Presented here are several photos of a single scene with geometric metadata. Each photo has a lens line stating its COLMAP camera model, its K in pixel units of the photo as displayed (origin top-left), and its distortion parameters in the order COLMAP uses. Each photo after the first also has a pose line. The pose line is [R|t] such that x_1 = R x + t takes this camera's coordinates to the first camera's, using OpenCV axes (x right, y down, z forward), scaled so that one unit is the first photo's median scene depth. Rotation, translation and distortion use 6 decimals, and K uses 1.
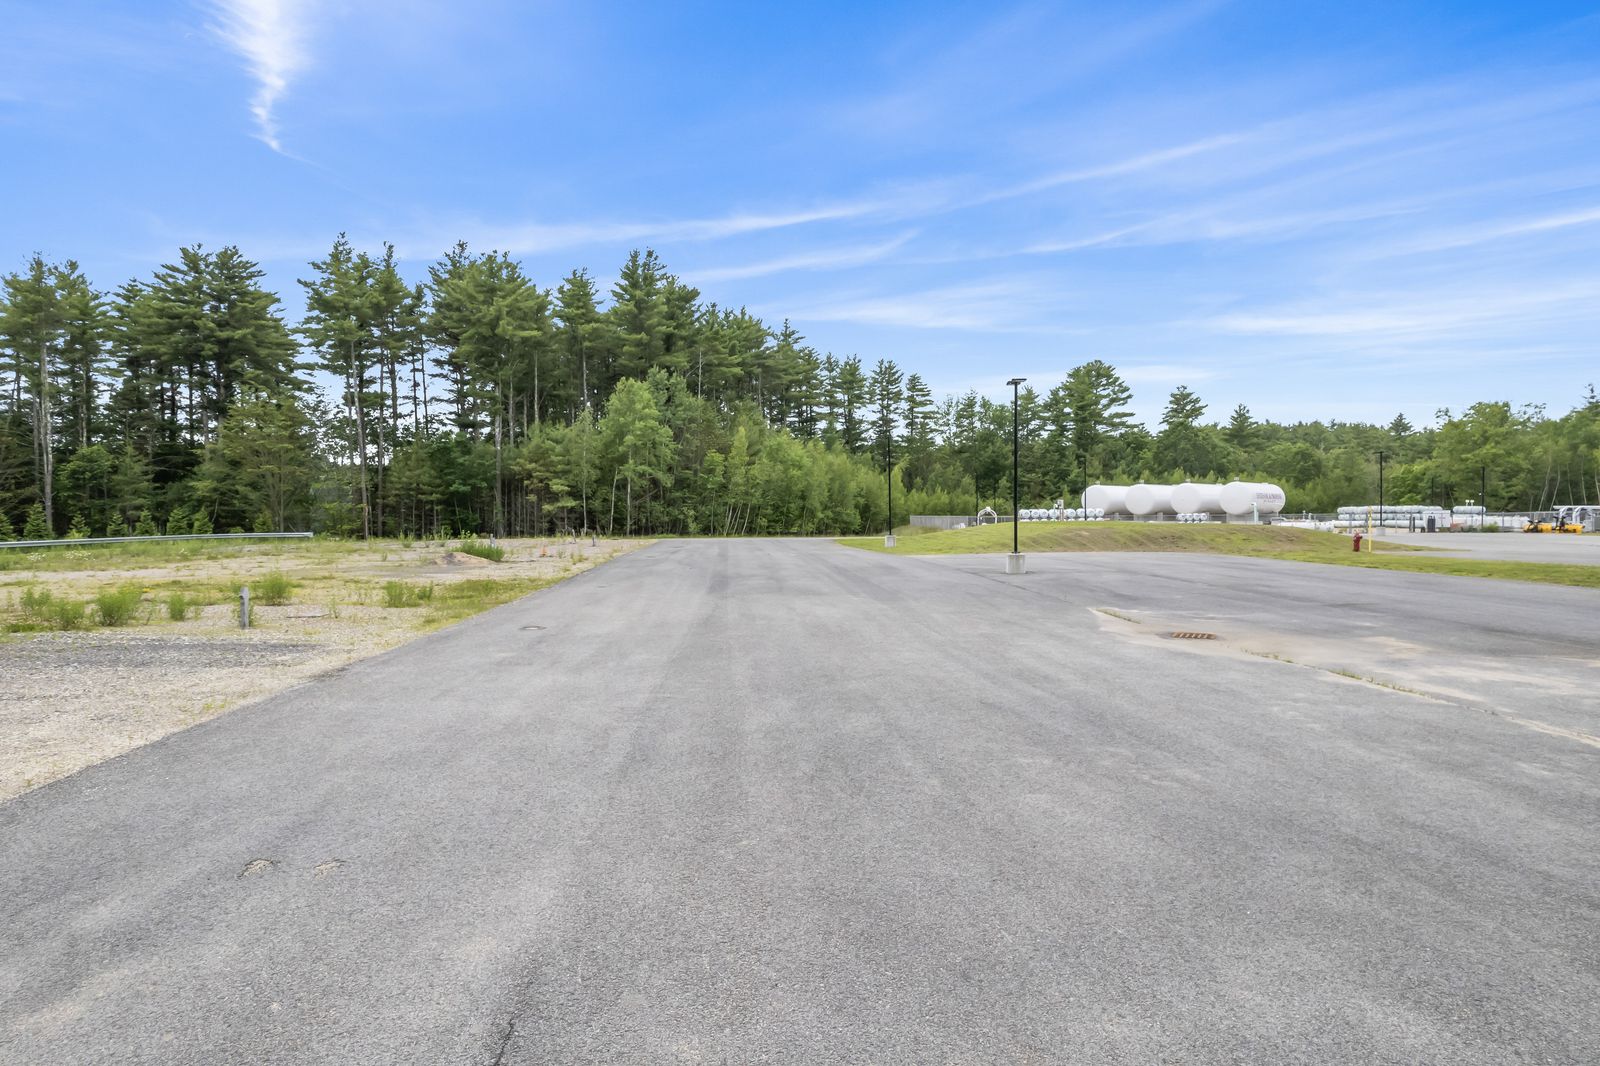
lens RADIAL K [[1020.8, 0, 787.5], [0, 1020.8, 516.6], [0, 0, 1]] dist [-0.048789, 0.036289]
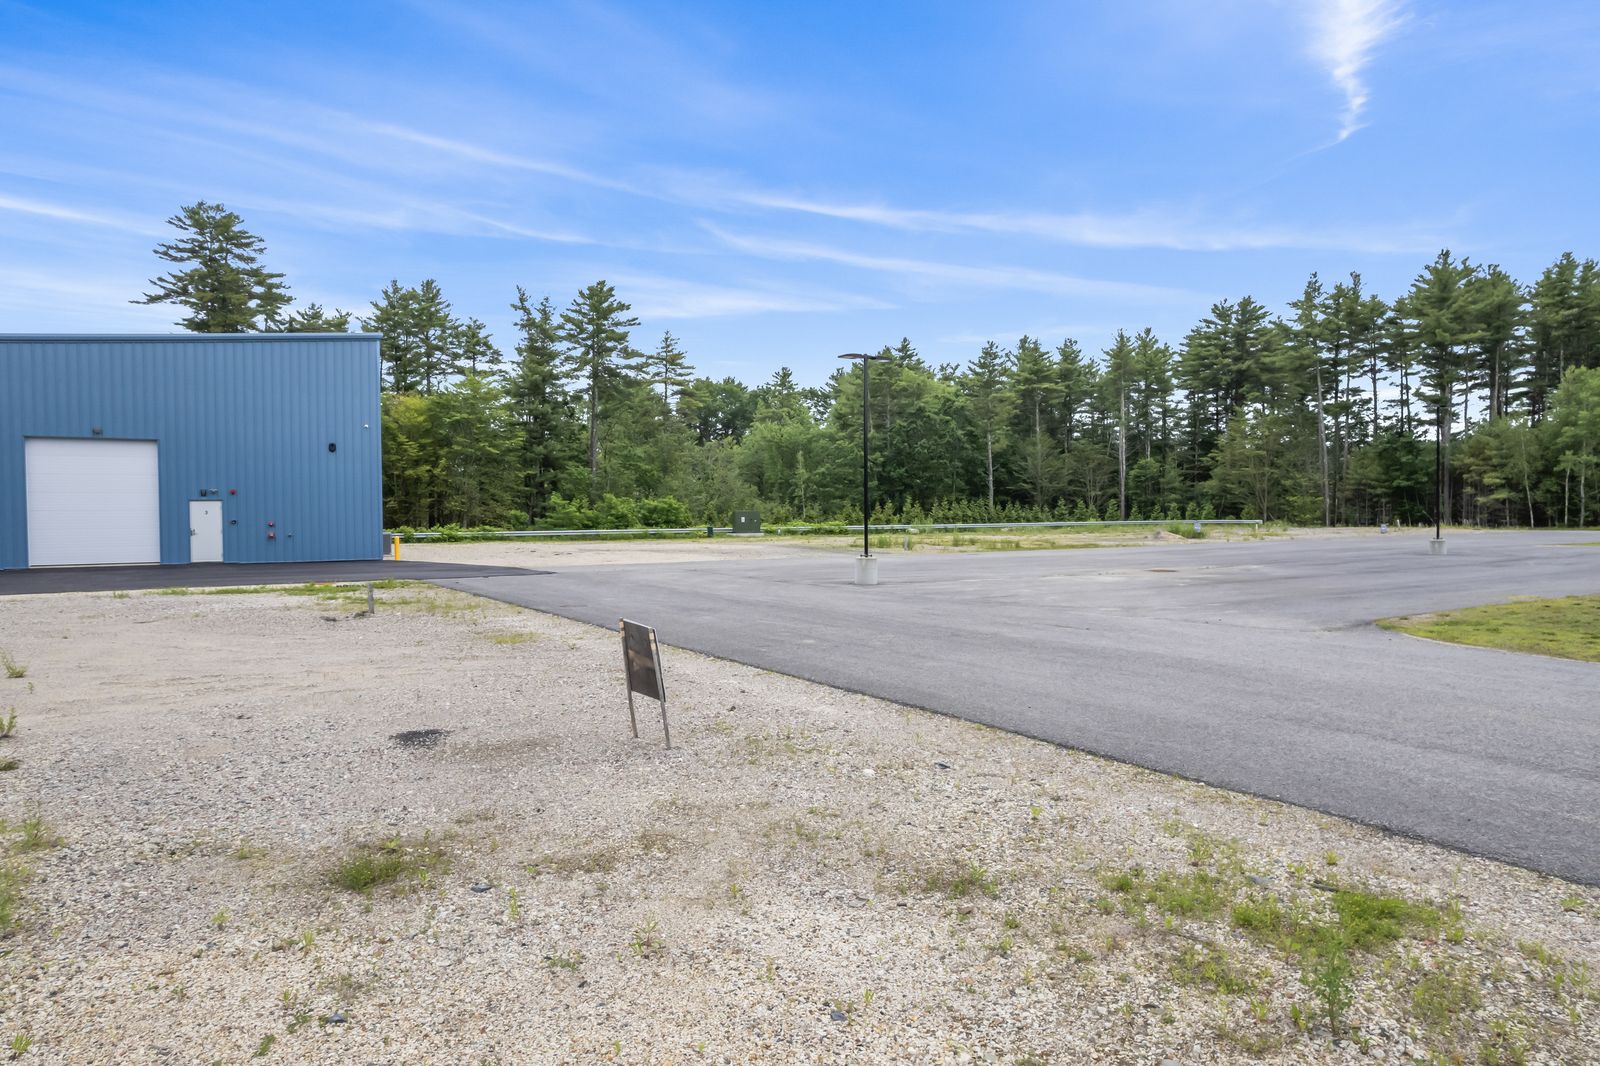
lens RADIAL K [[1020.8, 0, 795.1], [0, 1020.8, 537.3], [0, 0, 1]] dist [-0.048789, 0.036289]
pose [[0.462015, 0.026863, -0.886465, 0.360673], [0.001315, 0.999519, 0.030974, -0.002776], [0.886871, -0.015476, 0.461757, -0.118598]]
